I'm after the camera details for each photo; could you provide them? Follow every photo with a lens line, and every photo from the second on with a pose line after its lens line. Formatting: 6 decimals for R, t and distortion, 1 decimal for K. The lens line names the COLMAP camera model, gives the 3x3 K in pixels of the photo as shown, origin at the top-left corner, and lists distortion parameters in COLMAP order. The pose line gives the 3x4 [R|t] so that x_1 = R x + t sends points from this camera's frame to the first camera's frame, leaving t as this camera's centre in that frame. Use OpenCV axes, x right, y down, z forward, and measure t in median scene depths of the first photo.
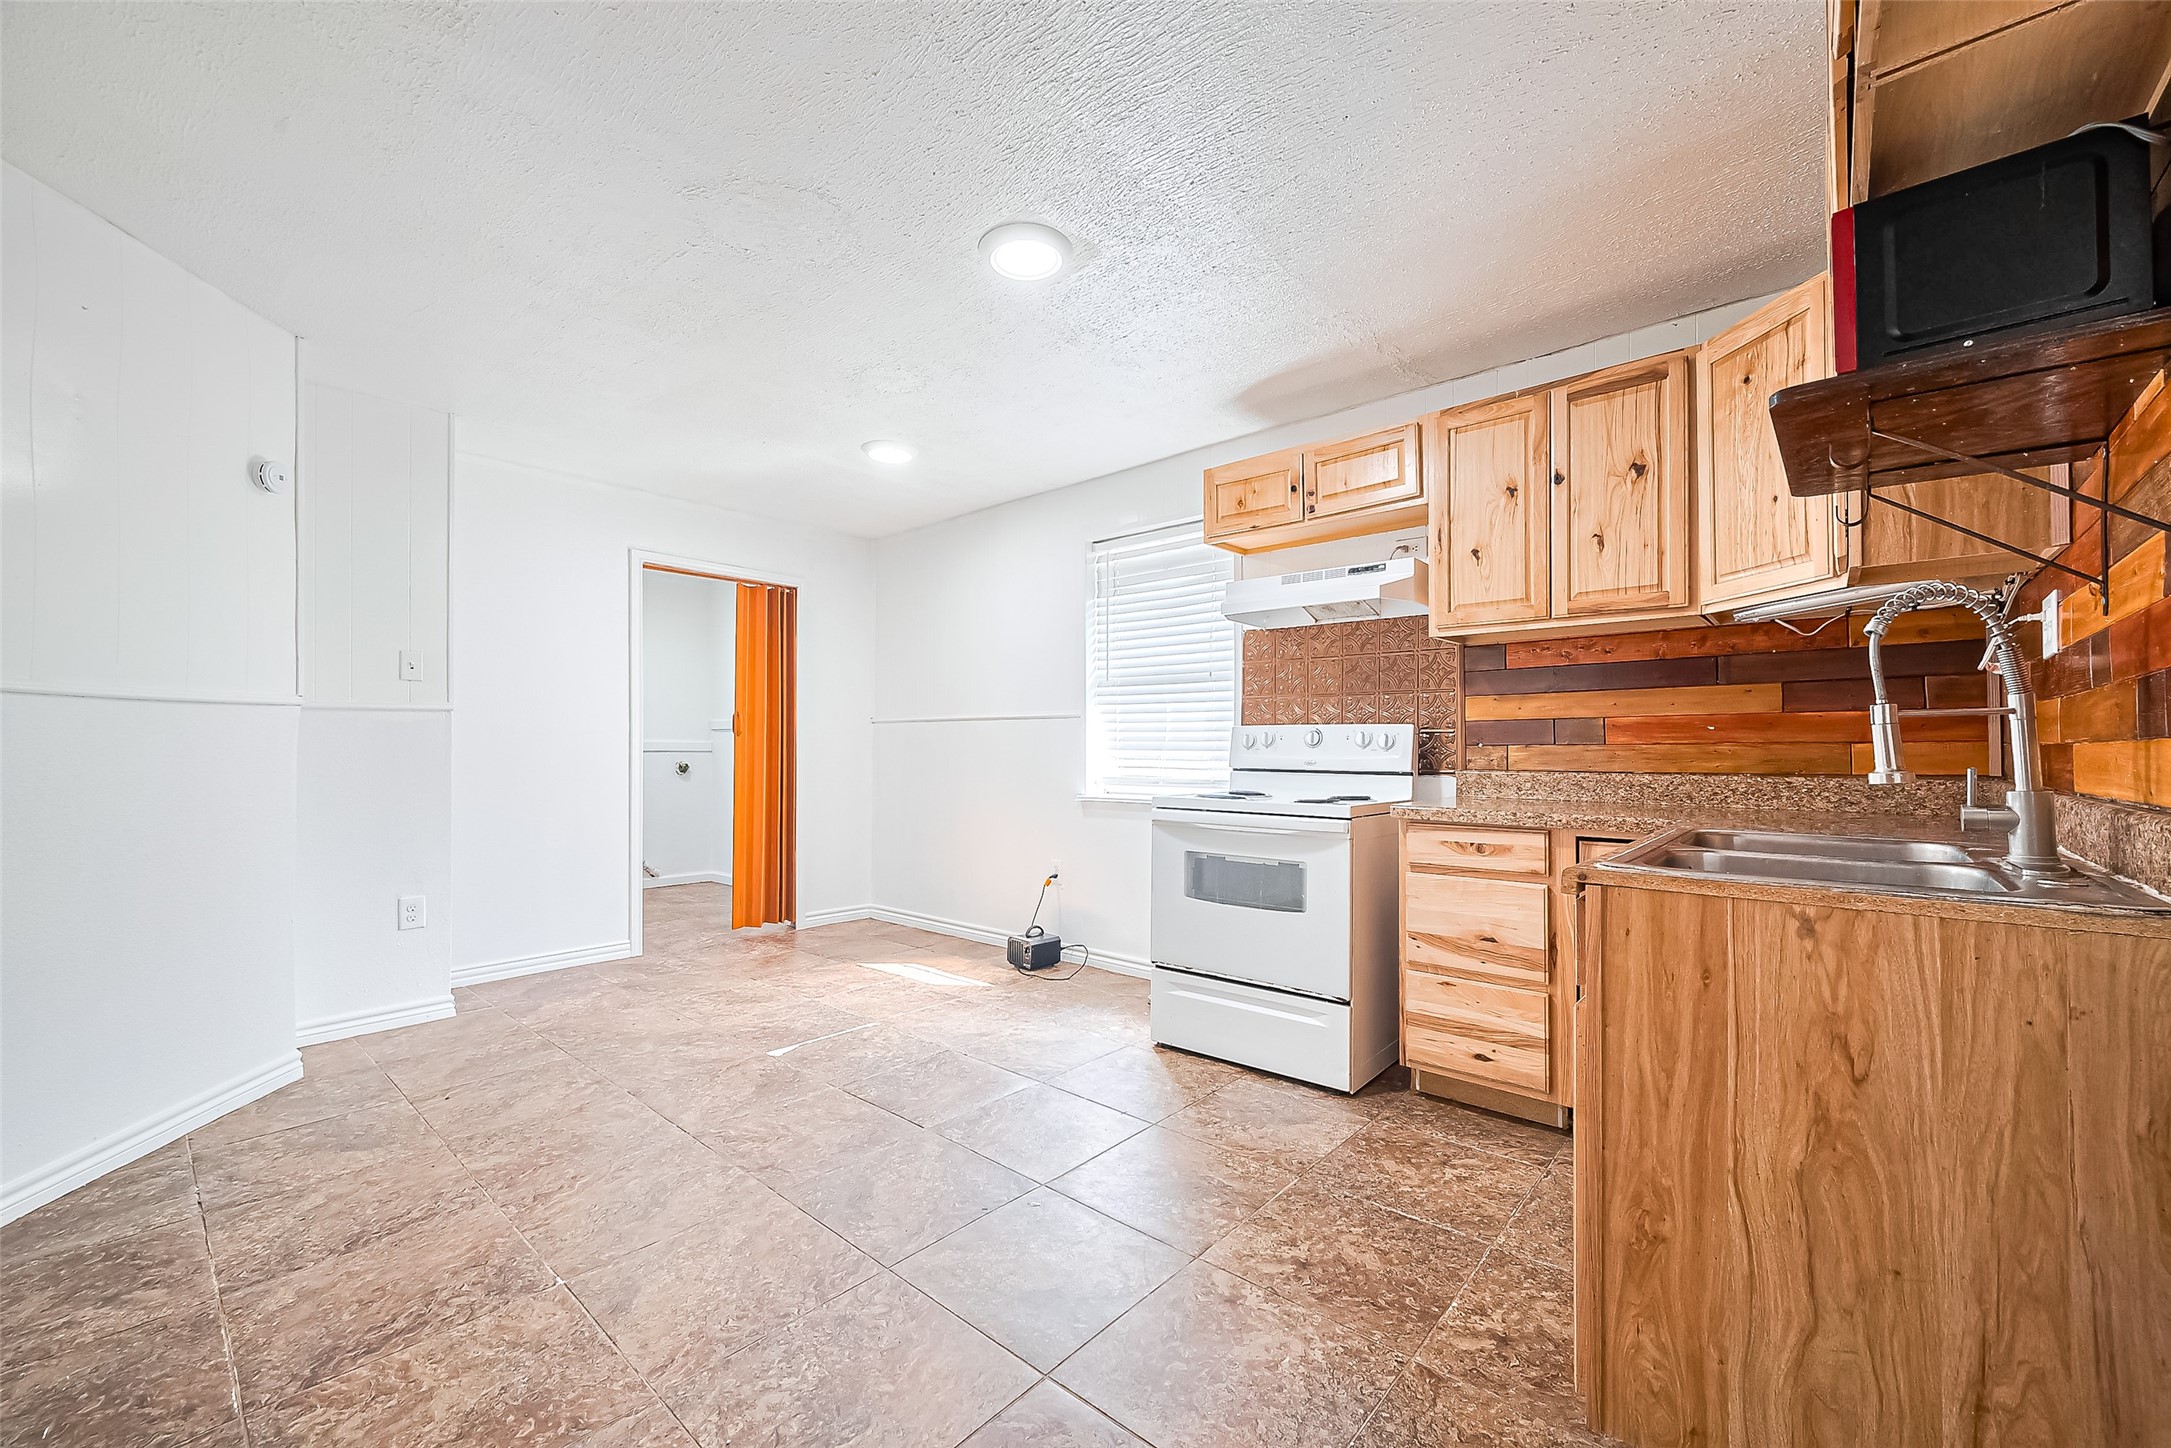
lens RADIAL K [[883.6, 0, 1085.1], [0, 883.6, 755.6], [0, 0, 1]] dist [0.009545, -0.000913]
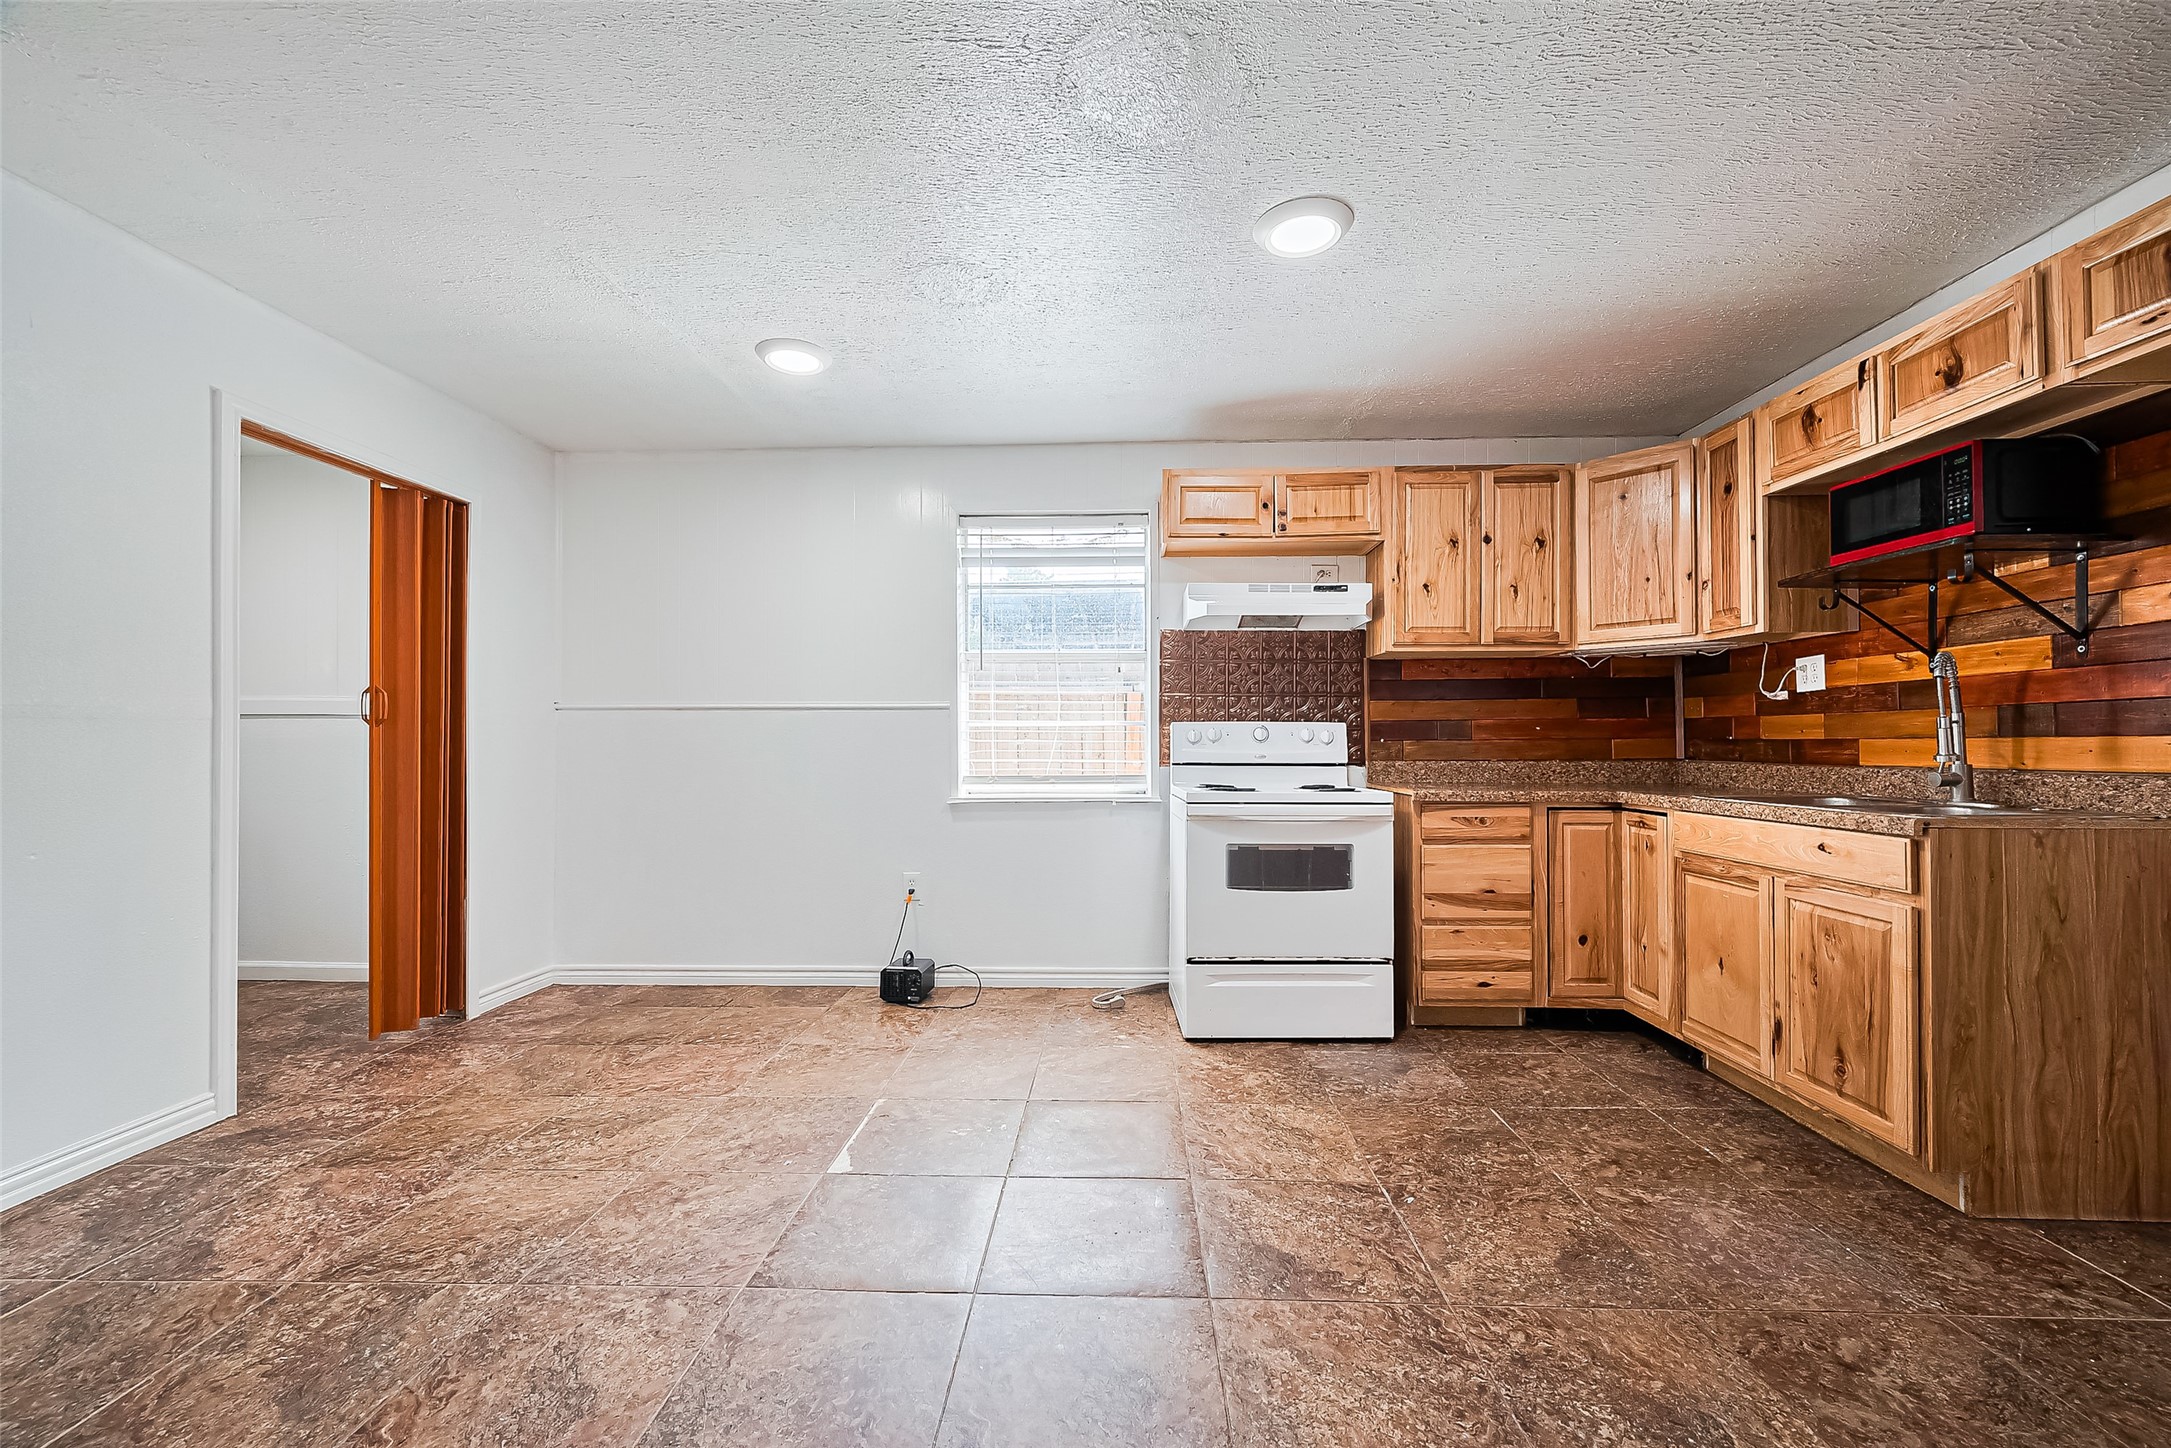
lens RADIAL K [[883.6, 0, 1162.6], [0, 883.6, 739.5], [0, 0, 1]] dist [0.009545, -0.000913]
pose [[0.763186, -0.000851, 0.646178, -0.692560], [0.008105, 0.999933, -0.008256, -0.005600], [-0.646128, 0.011538, 0.763142, 0.307814]]
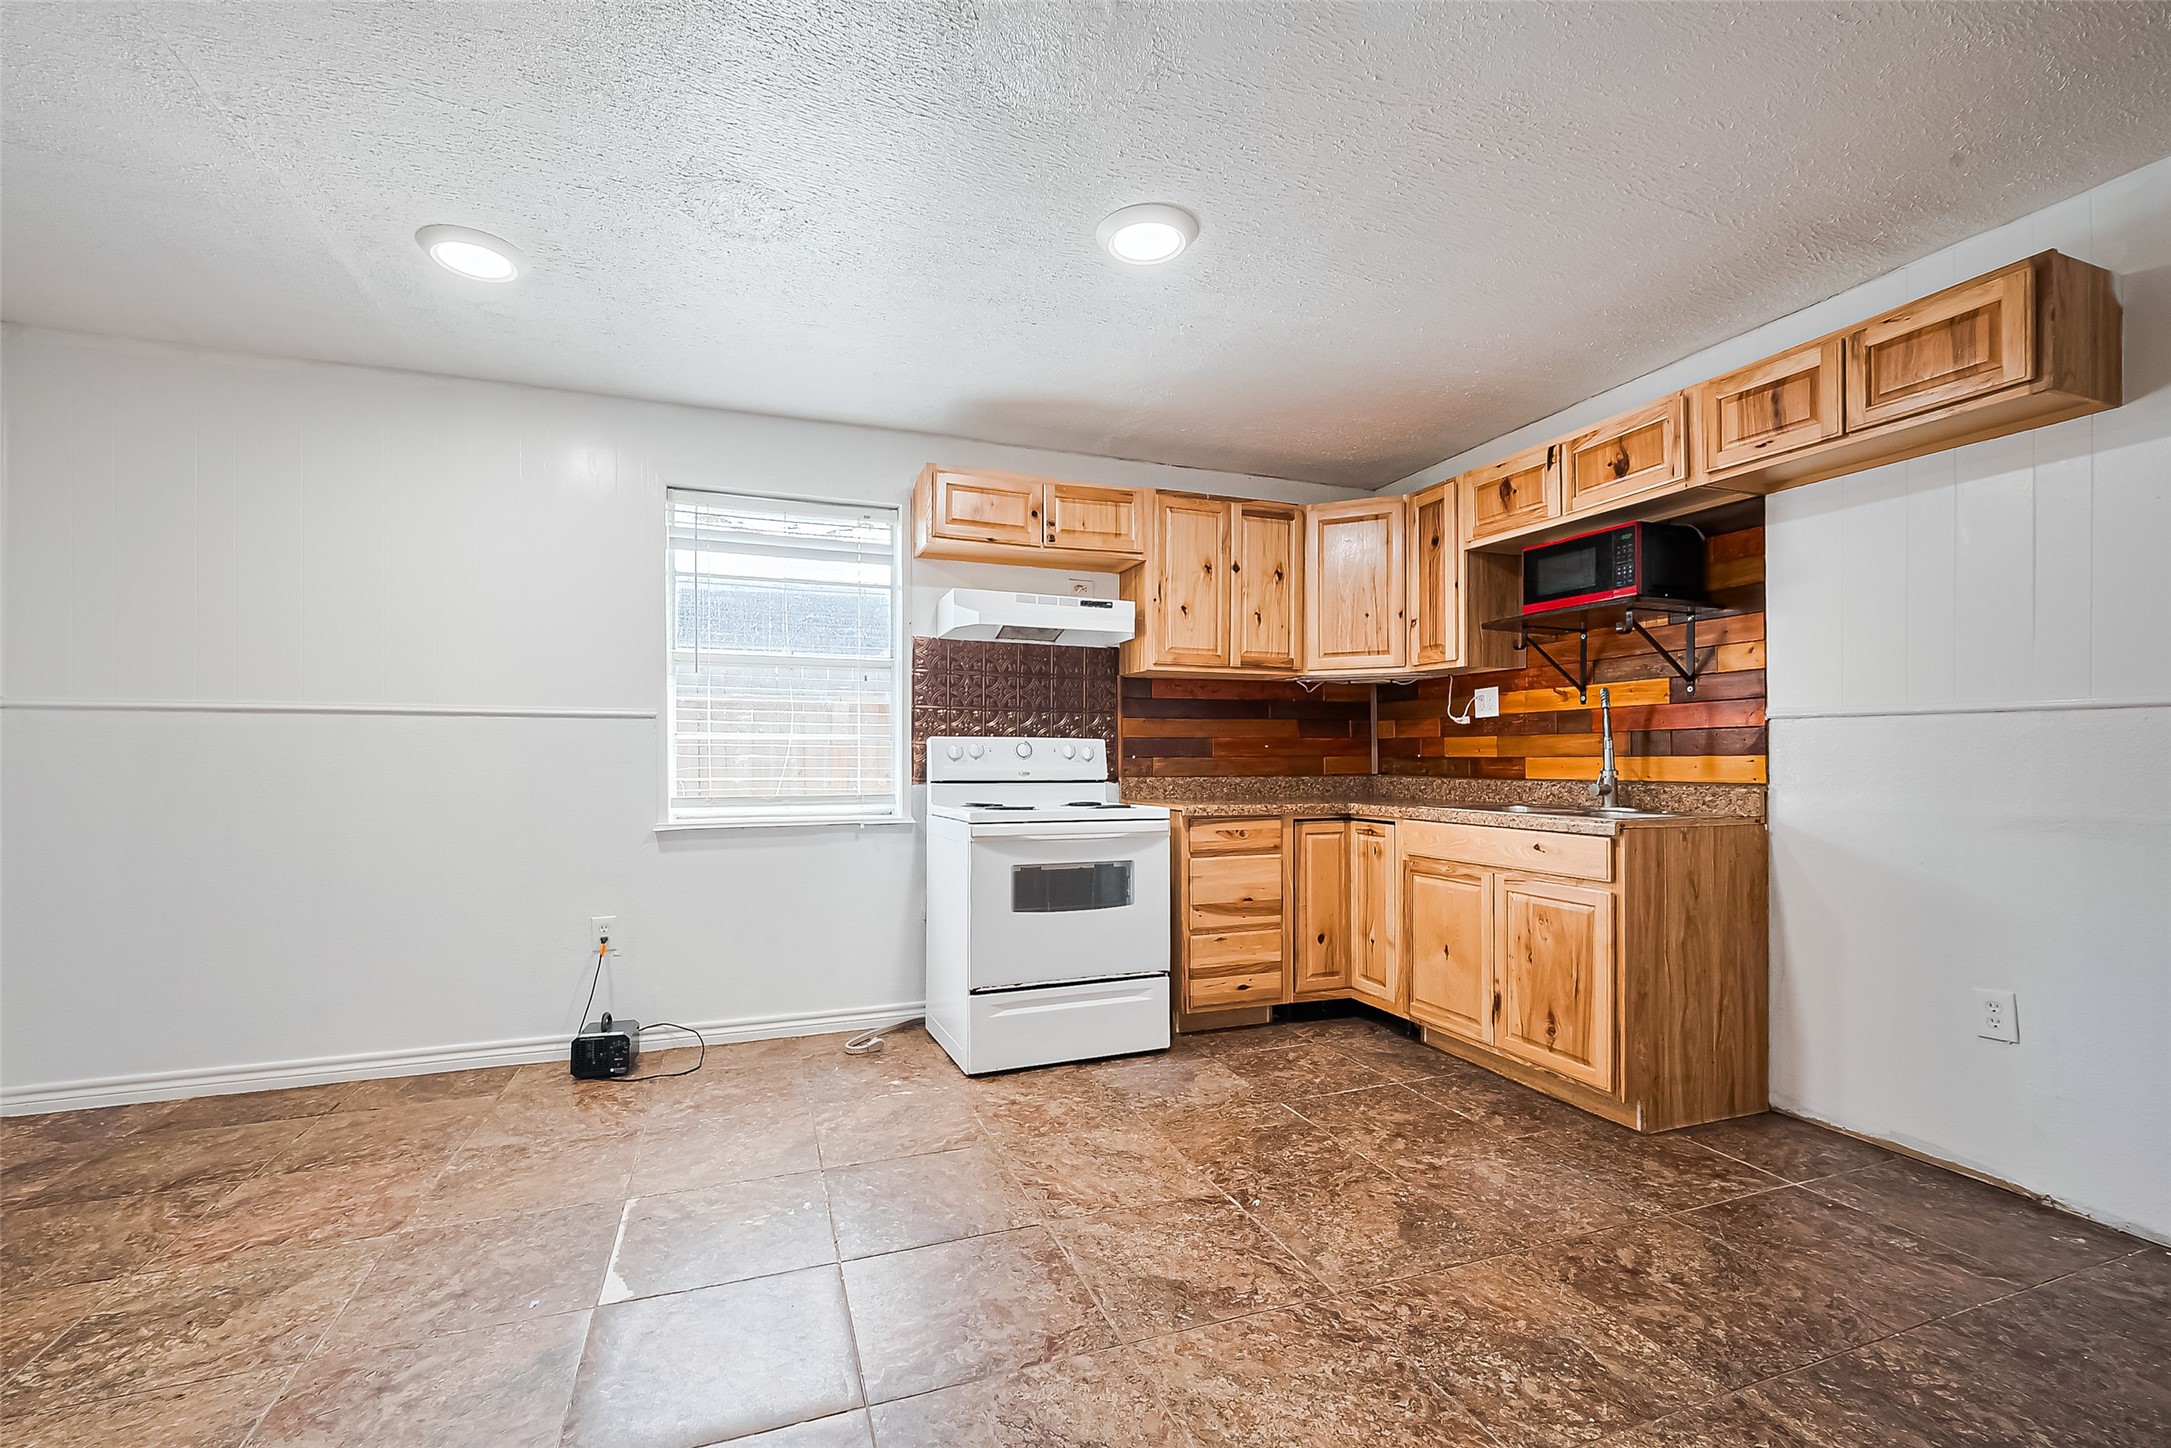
lens RADIAL K [[883.6, 0, 1132.7], [0, 883.6, 768.3], [0, 0, 1]] dist [0.009545, -0.000913]
pose [[0.469779, -0.012883, 0.882690, -0.785604], [0.007565, 0.999916, 0.010568, -0.010487], [-0.882752, 0.001713, 0.469837, 0.488091]]
